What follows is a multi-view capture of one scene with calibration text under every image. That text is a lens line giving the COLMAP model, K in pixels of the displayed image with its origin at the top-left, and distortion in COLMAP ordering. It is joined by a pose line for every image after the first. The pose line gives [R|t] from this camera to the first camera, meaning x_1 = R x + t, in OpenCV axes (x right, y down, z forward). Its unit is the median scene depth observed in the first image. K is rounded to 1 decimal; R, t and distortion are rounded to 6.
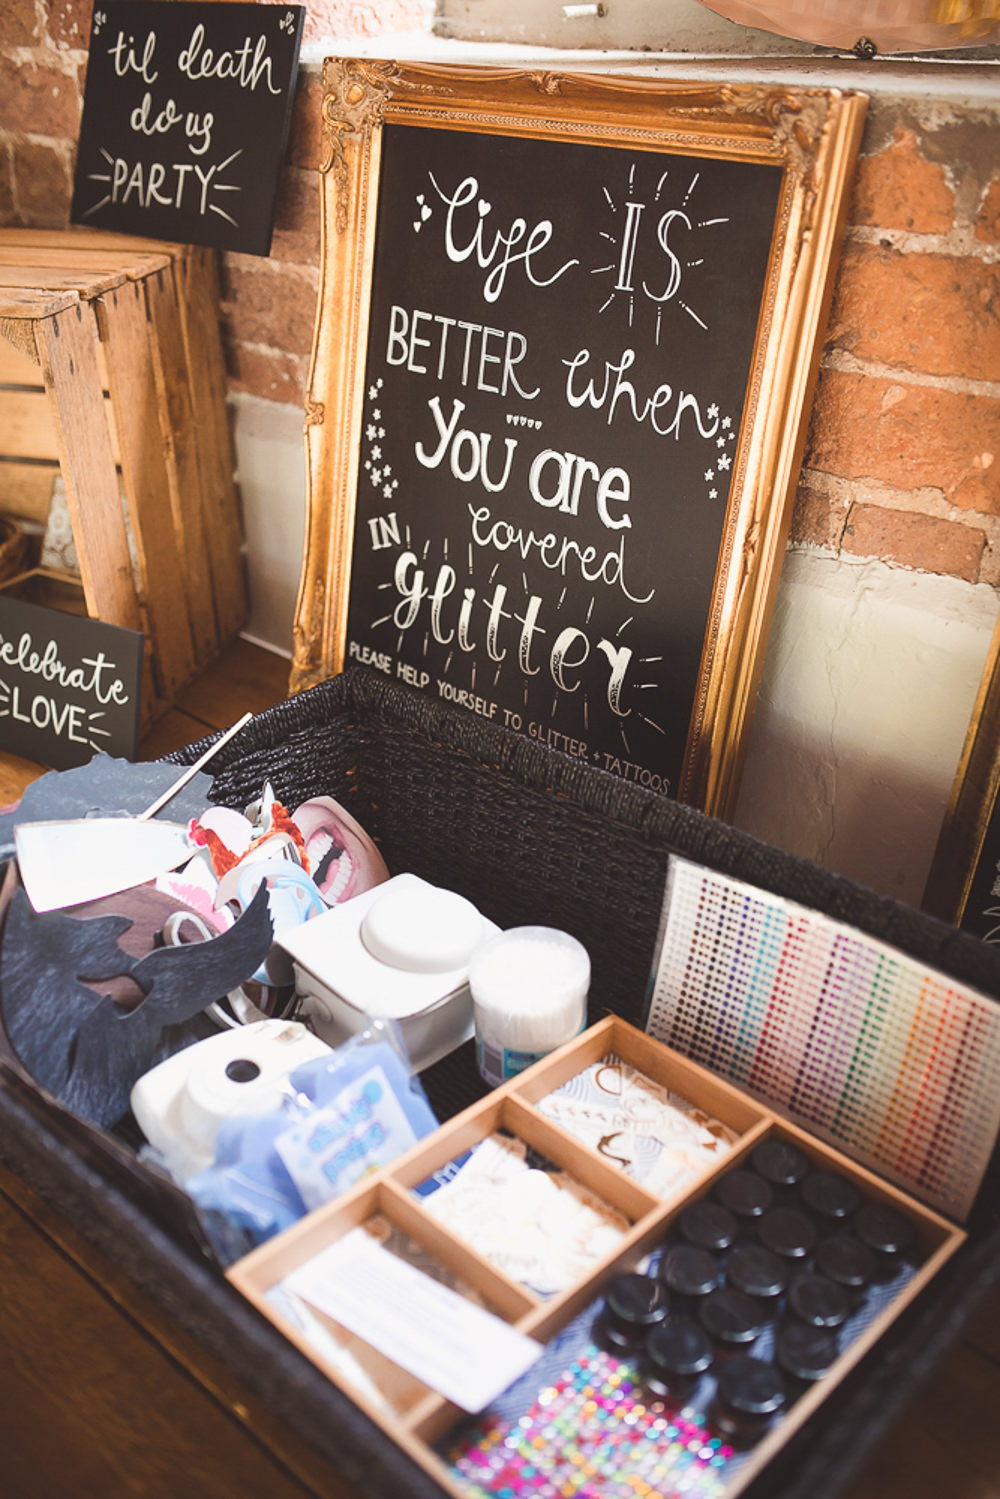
lens RADIAL K [[1442.2, 0, 500.9], [0, 1442.2, 751.5], [0, 0, 1]] dist [-0.013713, 0.000000]
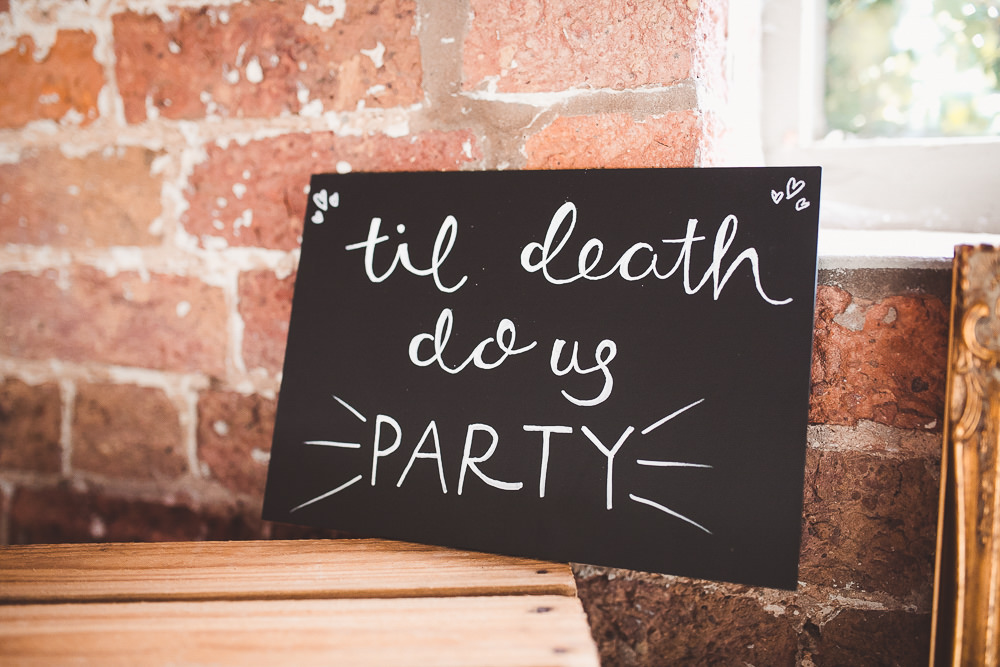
lens RADIAL K [[962.1, 0, 500.6], [0, 962.1, 332.2], [0, 0, 1]] dist [-0.013713, 0.000000]
pose [[0.945913, -0.034451, 0.322585, -0.350294], [0.154484, 0.922205, -0.354502, -0.303346], [-0.285277, 0.385163, 0.877649, 0.645308]]
